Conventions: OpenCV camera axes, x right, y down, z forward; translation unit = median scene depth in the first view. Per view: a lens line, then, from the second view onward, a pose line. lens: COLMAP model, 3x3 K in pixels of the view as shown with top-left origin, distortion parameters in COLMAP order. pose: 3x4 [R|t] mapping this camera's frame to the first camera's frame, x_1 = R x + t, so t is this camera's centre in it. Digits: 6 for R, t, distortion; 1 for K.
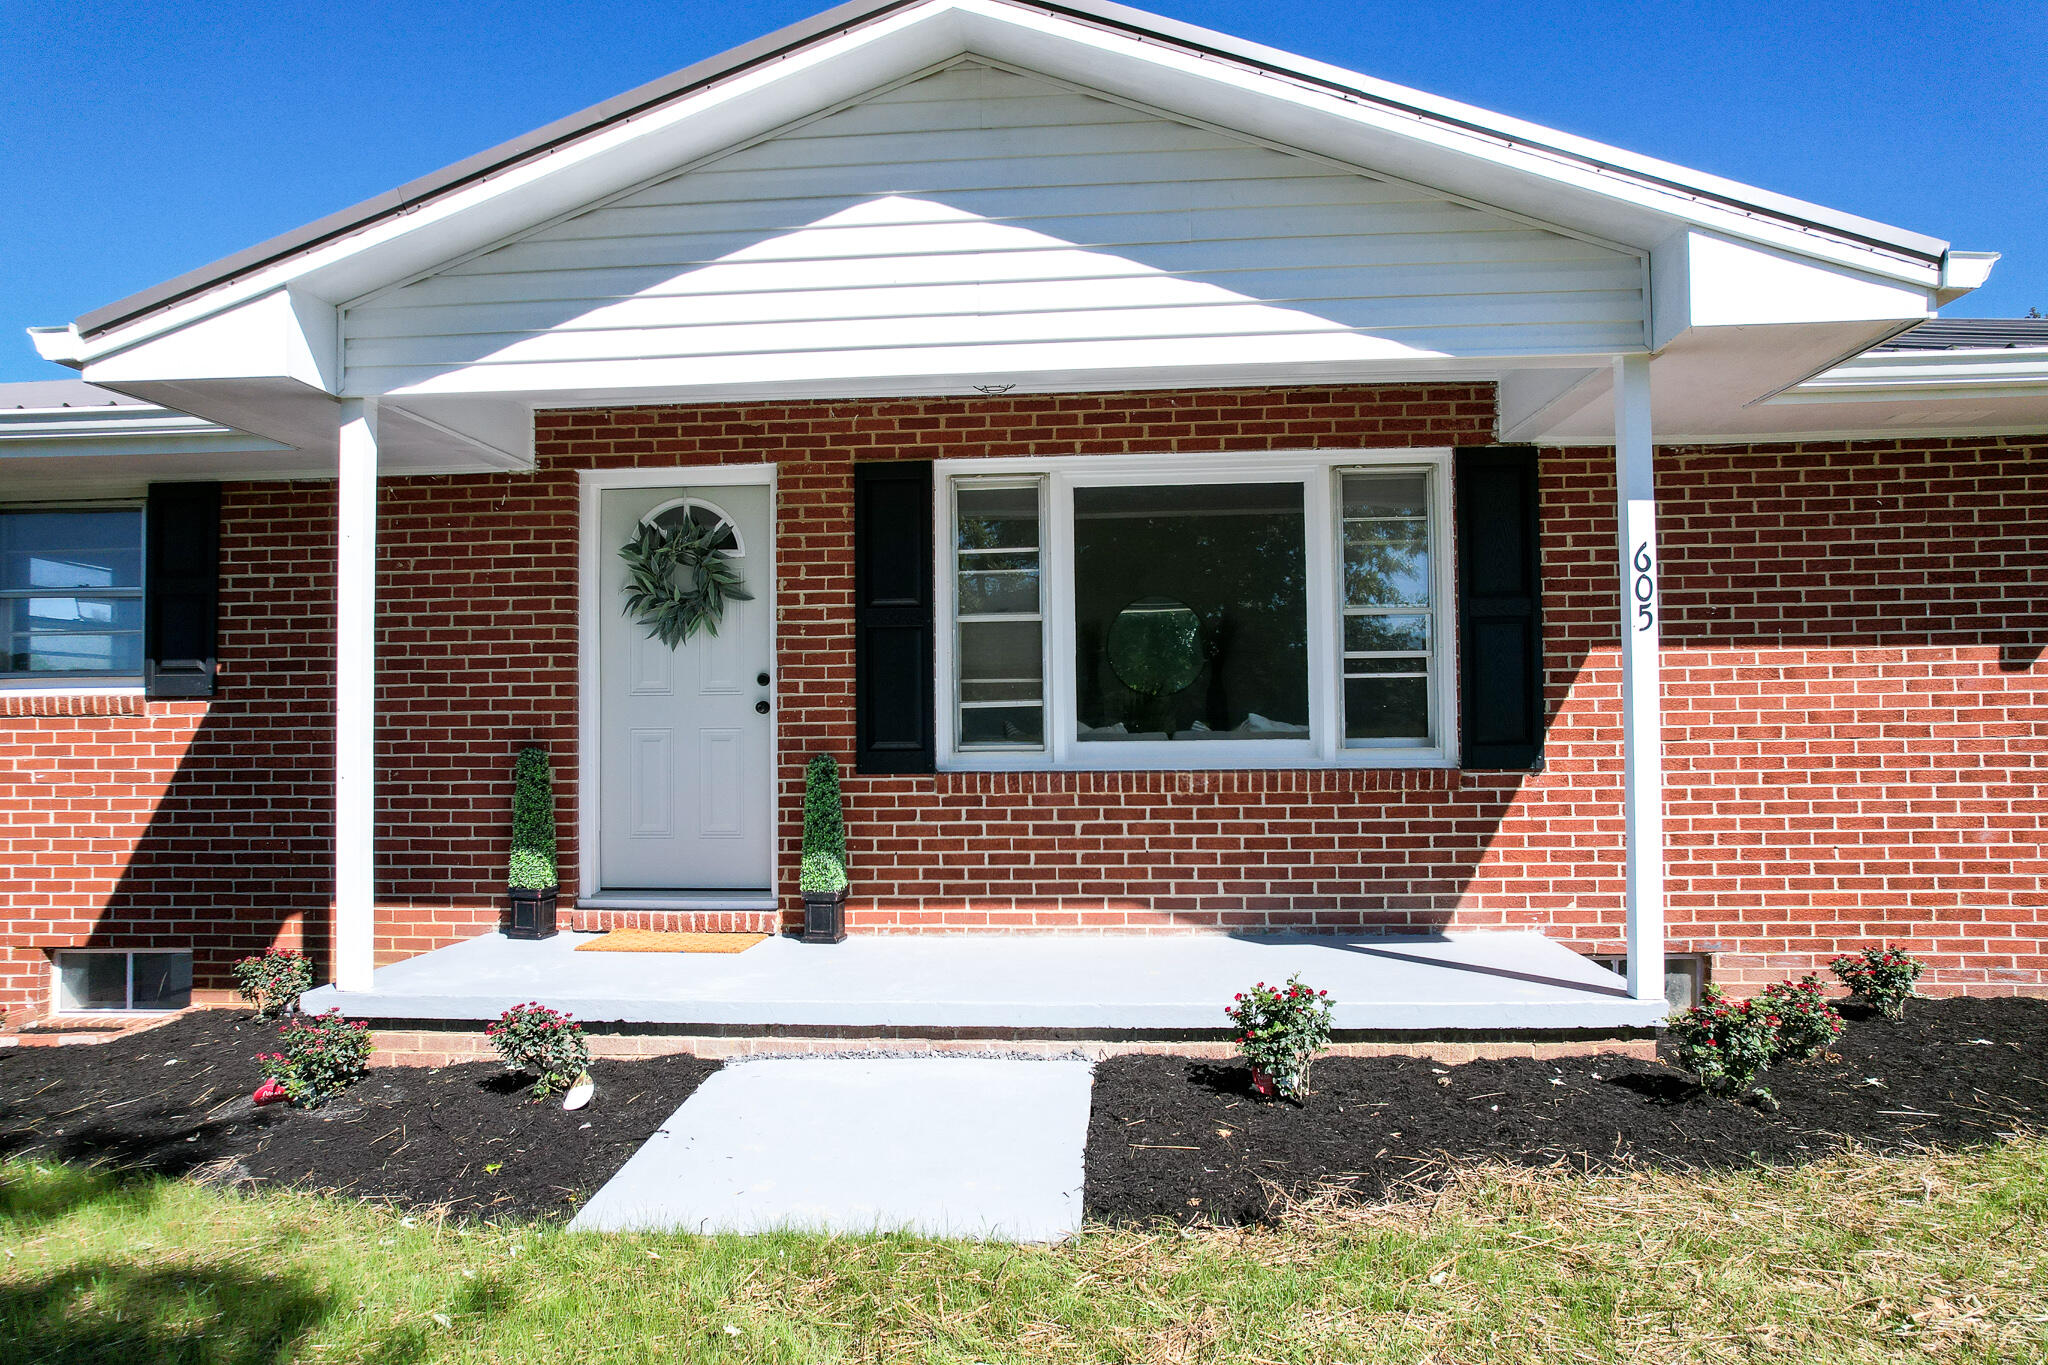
lens RADIAL K [[1319.9, 0, 1024.1], [0, 1319.9, 694.2], [0, 0, 1]] dist [-0.081929, 0.075185]
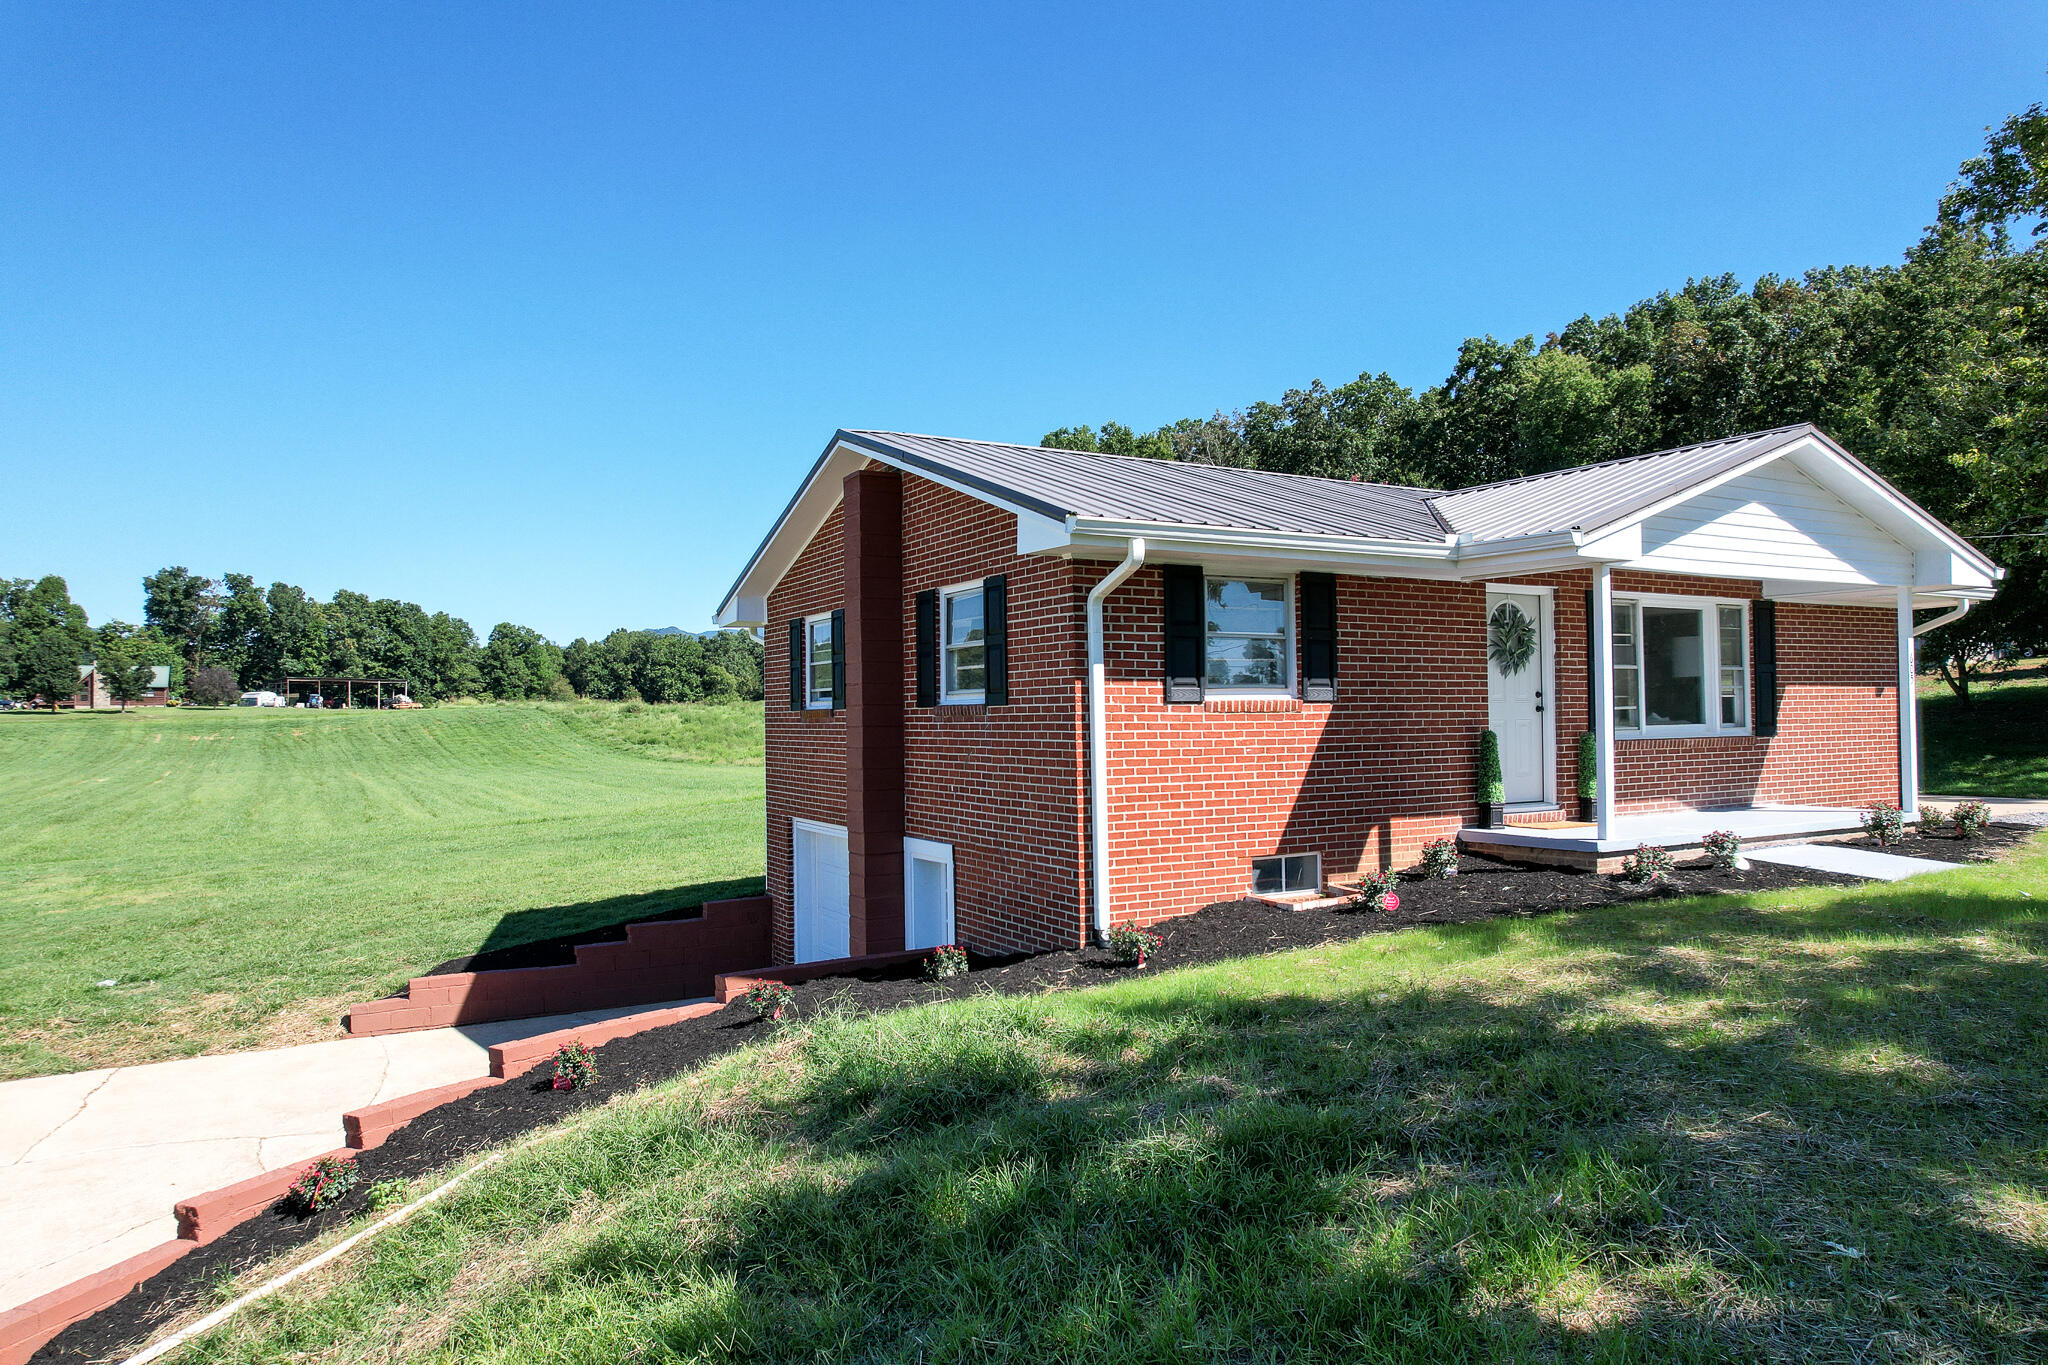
lens RADIAL K [[1319.9, 0, 1024.1], [0, 1319.9, 694.2], [0, 0, 1]] dist [-0.081929, 0.075185]
pose [[0.833530, 0.010469, 0.552375, -2.003389], [-0.010096, 0.999942, -0.003718, 0.003422], [-0.552382, -0.002478, 0.833588, -0.215755]]
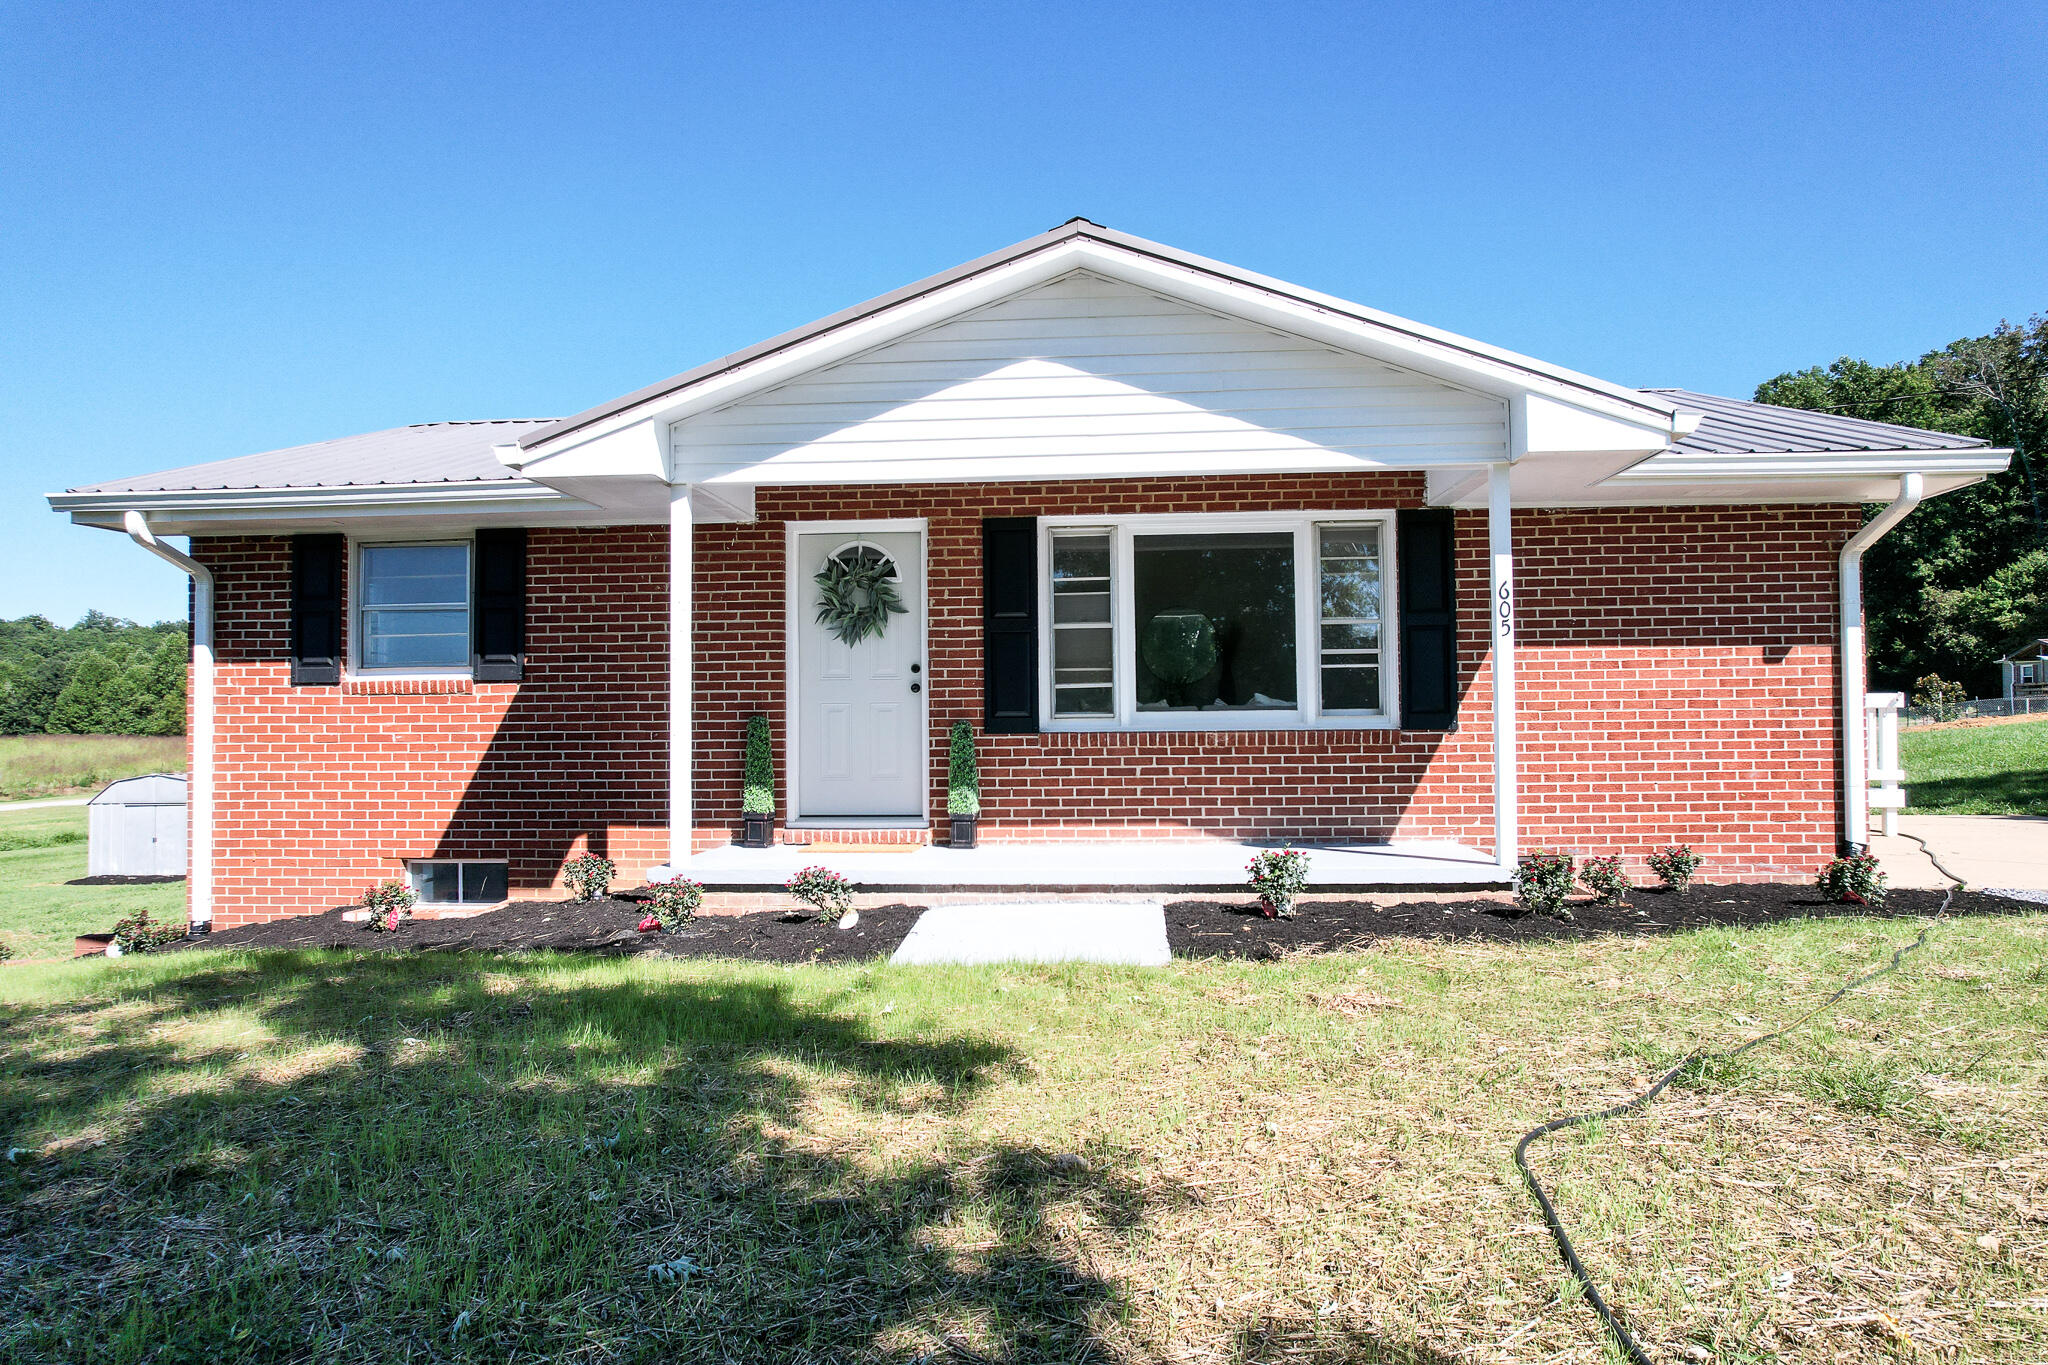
lens RADIAL K [[1319.9, 0, 1024.1], [0, 1319.9, 694.2], [0, 0, 1]] dist [-0.081929, 0.075185]
pose [[0.999984, 0.000771, 0.005661, -0.092216], [-0.000770, 1.000000, -0.000070, 0.017235], [-0.005662, 0.000065, 0.999984, -0.447637]]
